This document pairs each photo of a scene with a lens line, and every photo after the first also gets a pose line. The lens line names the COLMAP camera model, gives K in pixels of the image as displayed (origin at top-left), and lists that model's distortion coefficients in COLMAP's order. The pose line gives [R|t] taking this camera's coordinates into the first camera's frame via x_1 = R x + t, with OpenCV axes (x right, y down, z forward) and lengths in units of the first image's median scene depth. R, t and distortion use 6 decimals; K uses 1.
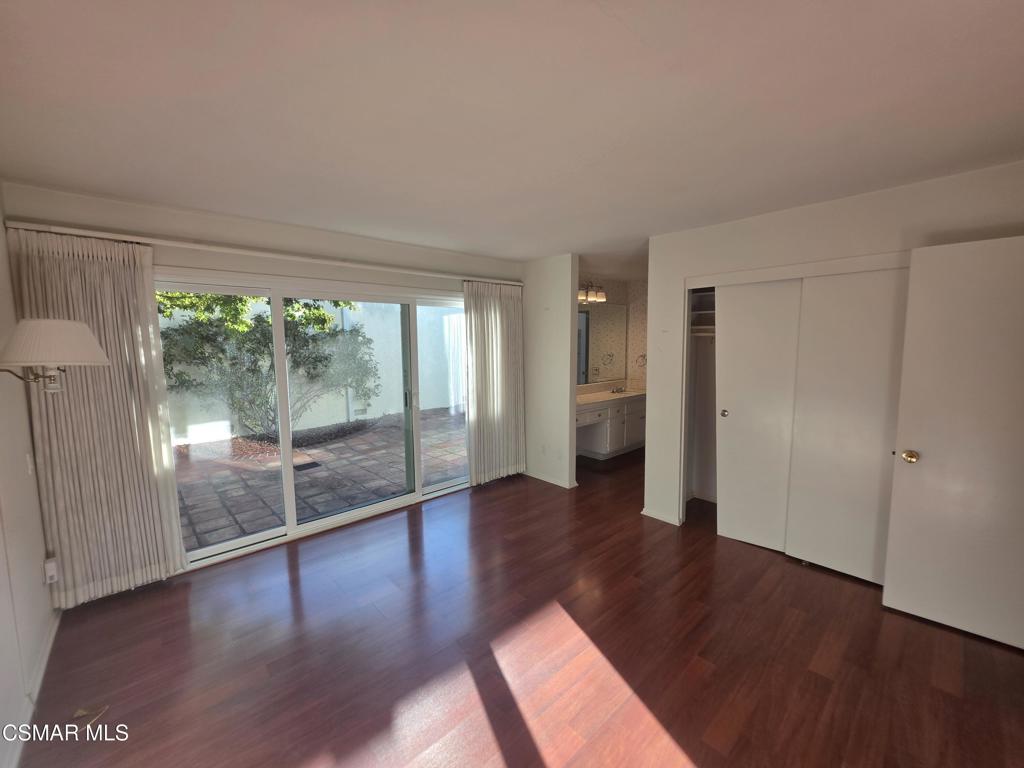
lens RADIAL K [[414.0, 0, 514.0], [0, 414.0, 384.9], [0, 0, 1]] dist [-0.004178, 0.001271]
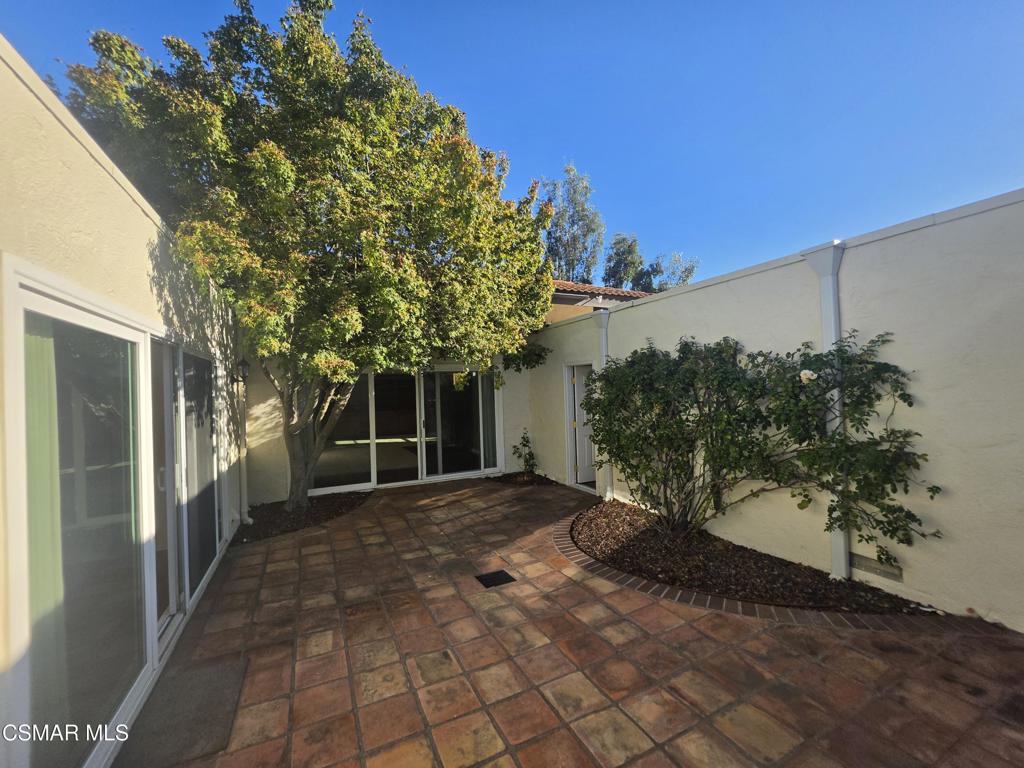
lens RADIAL K [[414.0, 0, 508.1], [0, 414.0, 384.8], [0, 0, 1]] dist [-0.004178, 0.001271]
pose [[-0.295180, 0.001619, -0.955440, 0.084466], [-0.069098, 0.997344, 0.023037, -0.090514], [0.952940, 0.072819, -0.294284, 0.858911]]
